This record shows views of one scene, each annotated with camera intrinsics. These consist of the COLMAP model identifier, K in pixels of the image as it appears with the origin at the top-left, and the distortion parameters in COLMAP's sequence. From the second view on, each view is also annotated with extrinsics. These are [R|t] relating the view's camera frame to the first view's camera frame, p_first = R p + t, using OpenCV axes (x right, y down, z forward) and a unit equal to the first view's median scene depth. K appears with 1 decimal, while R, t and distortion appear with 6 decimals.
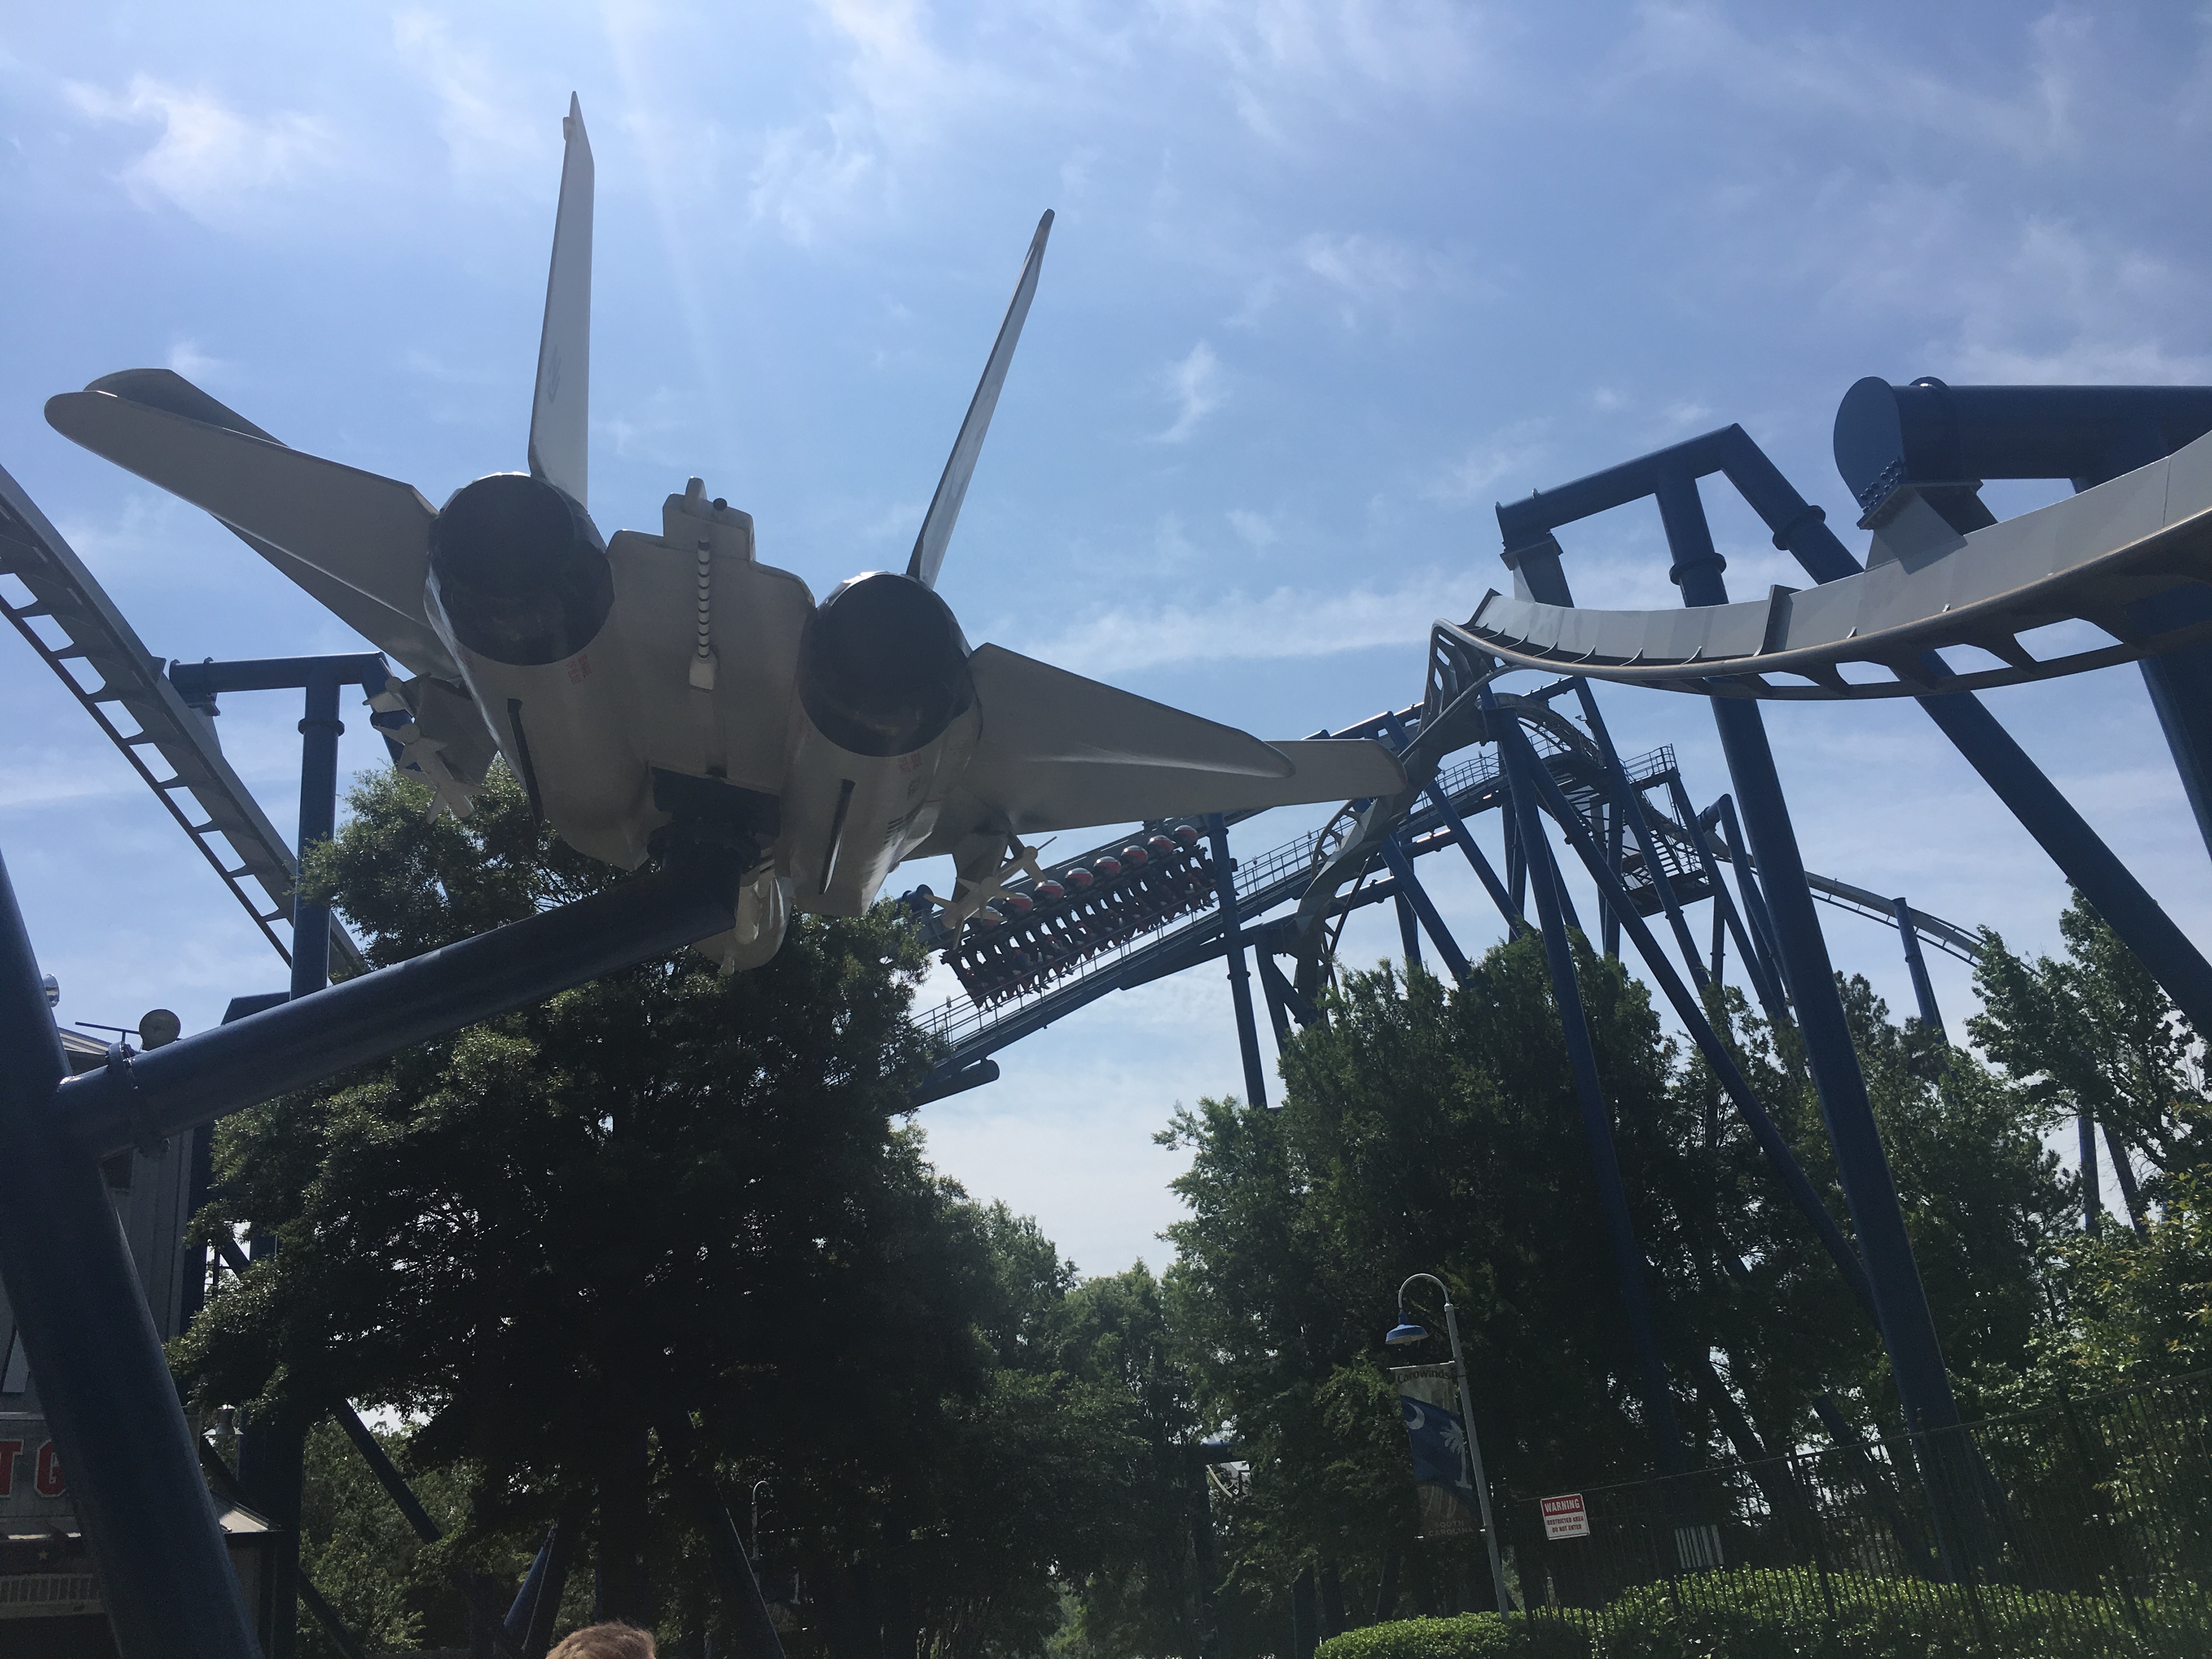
lens RADIAL K [[1851.2, 0, 1105.1], [0, 1851.2, 831.2], [0, 0, 1]] dist [0.004998, -0.005522]
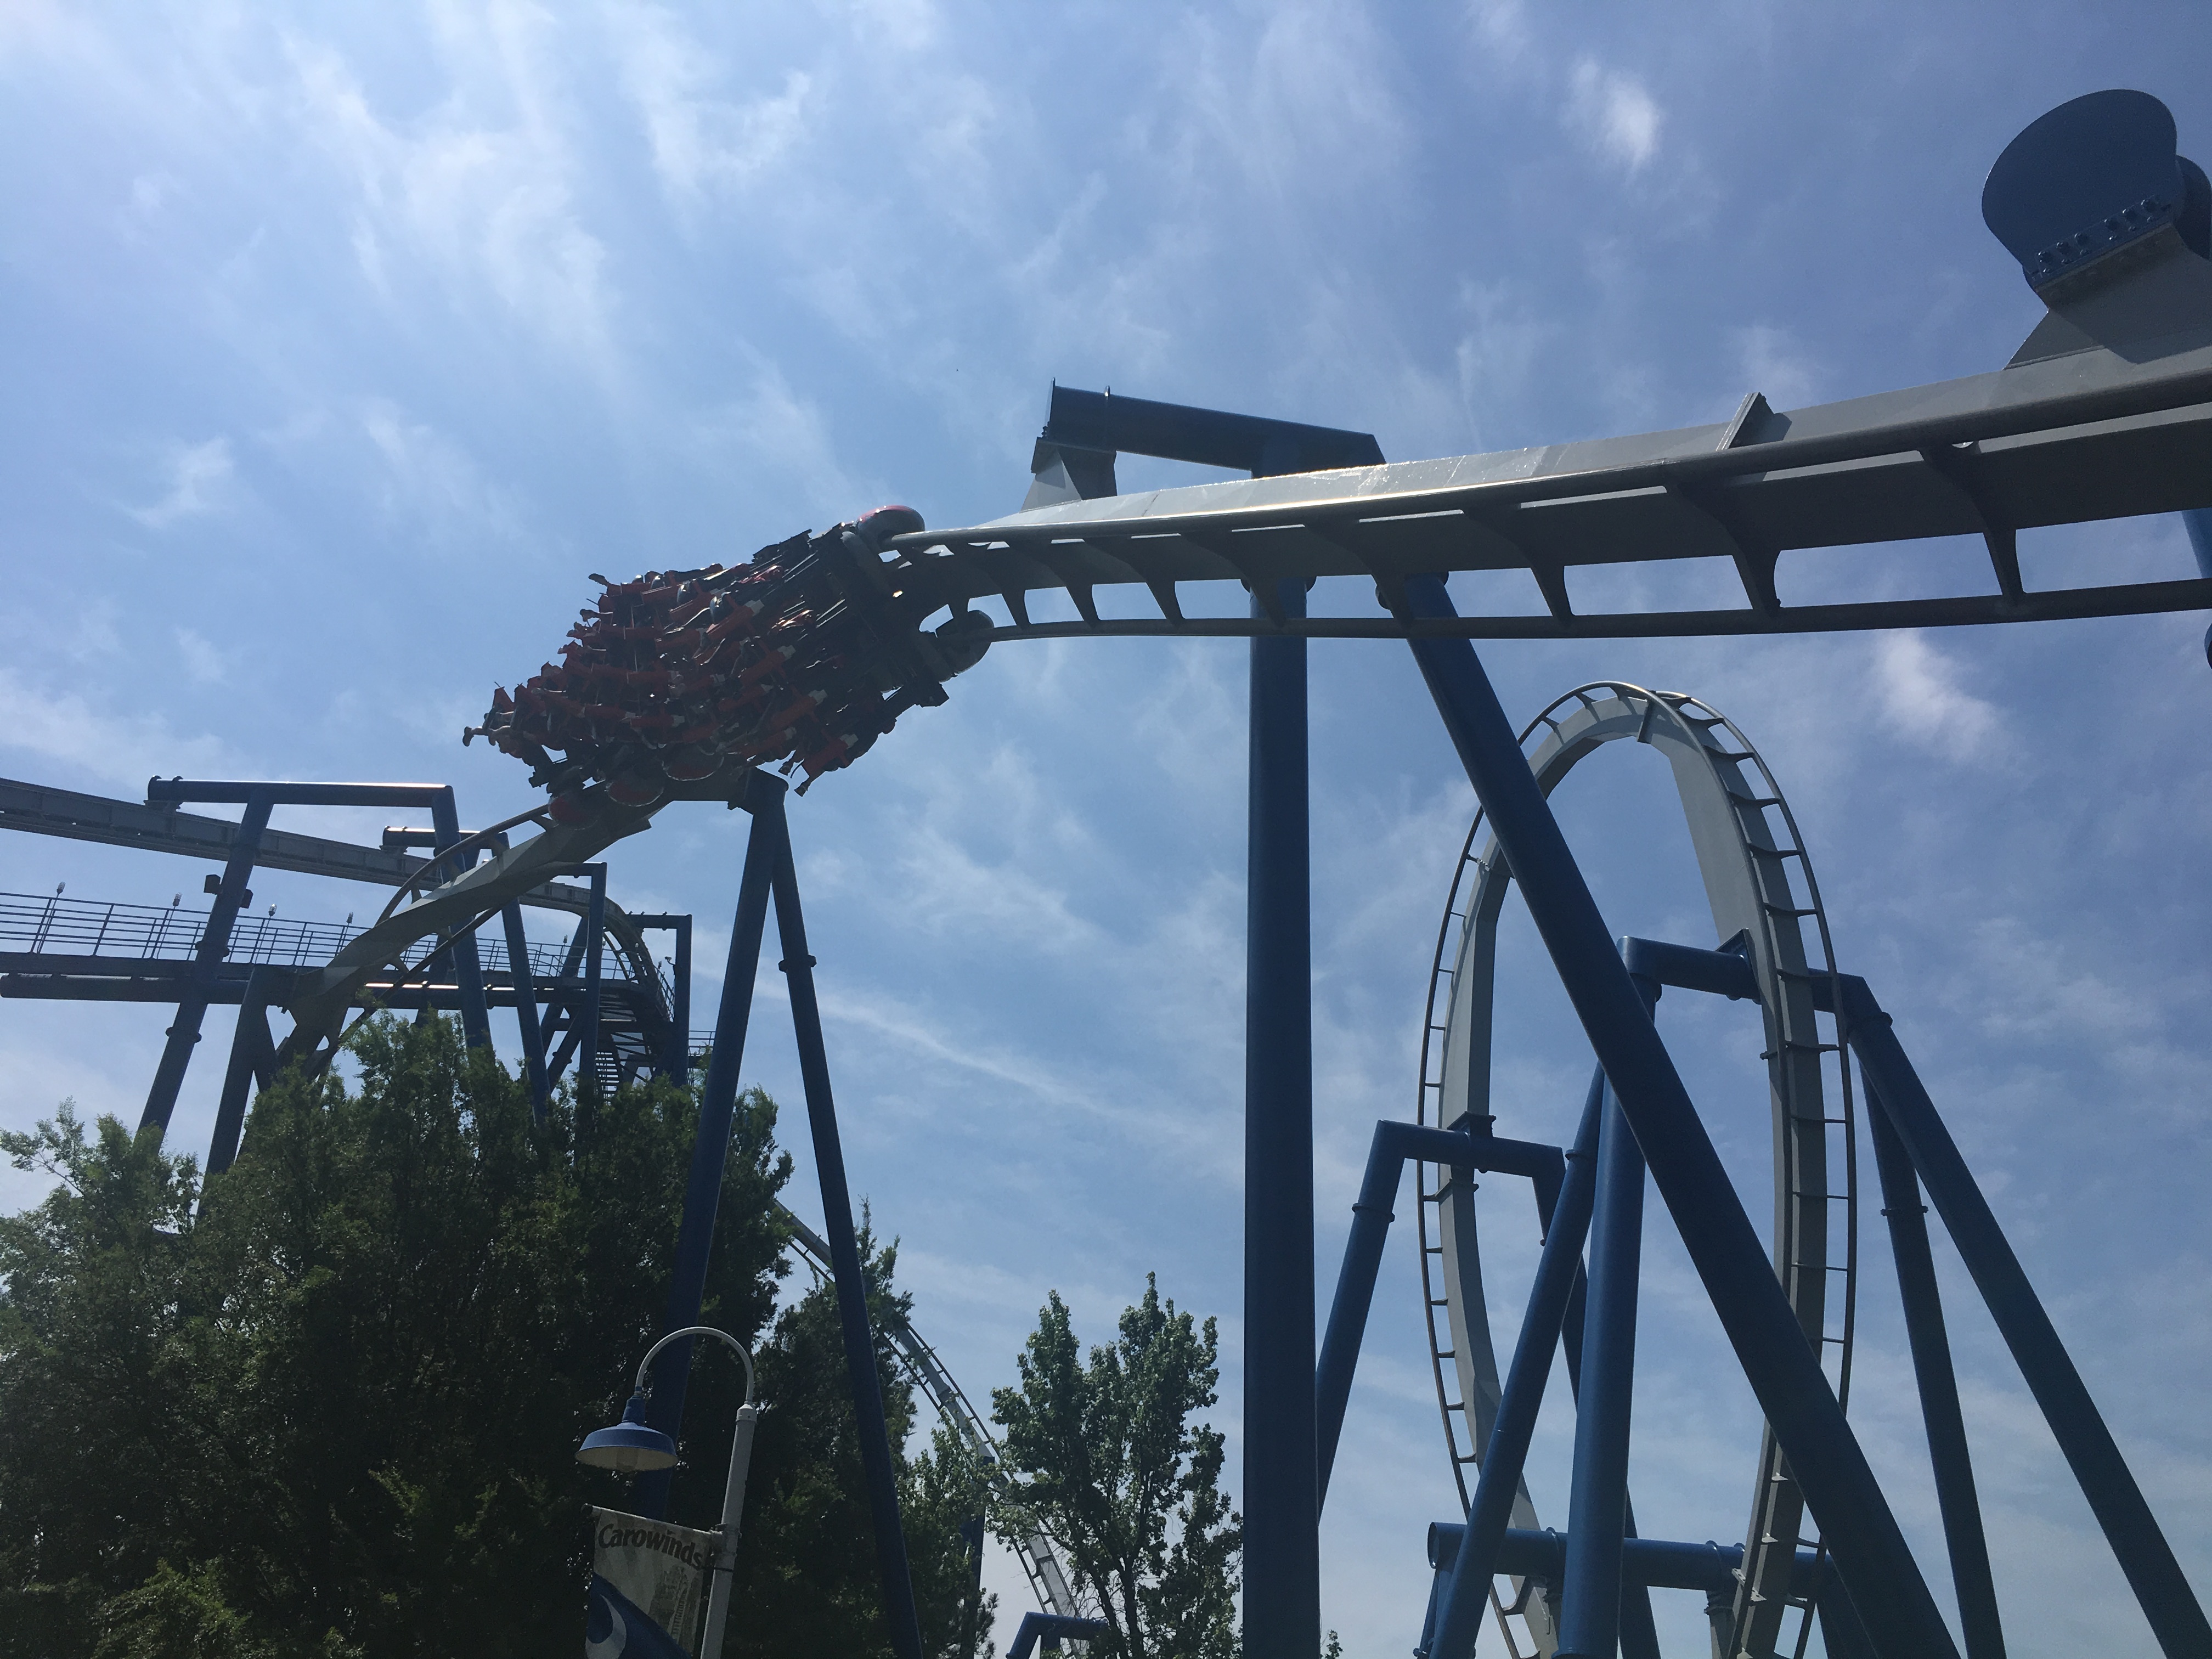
lens RADIAL K [[1851.2, 0, 1112.9], [0, 1851.2, 825.0], [0, 0, 1]] dist [0.004998, -0.005522]
pose [[0.777150, 0.448057, 0.441908, -0.006109], [-0.362035, 0.892682, -0.268421, 0.102799], [-0.514751, 0.048617, 0.855960, 0.261960]]
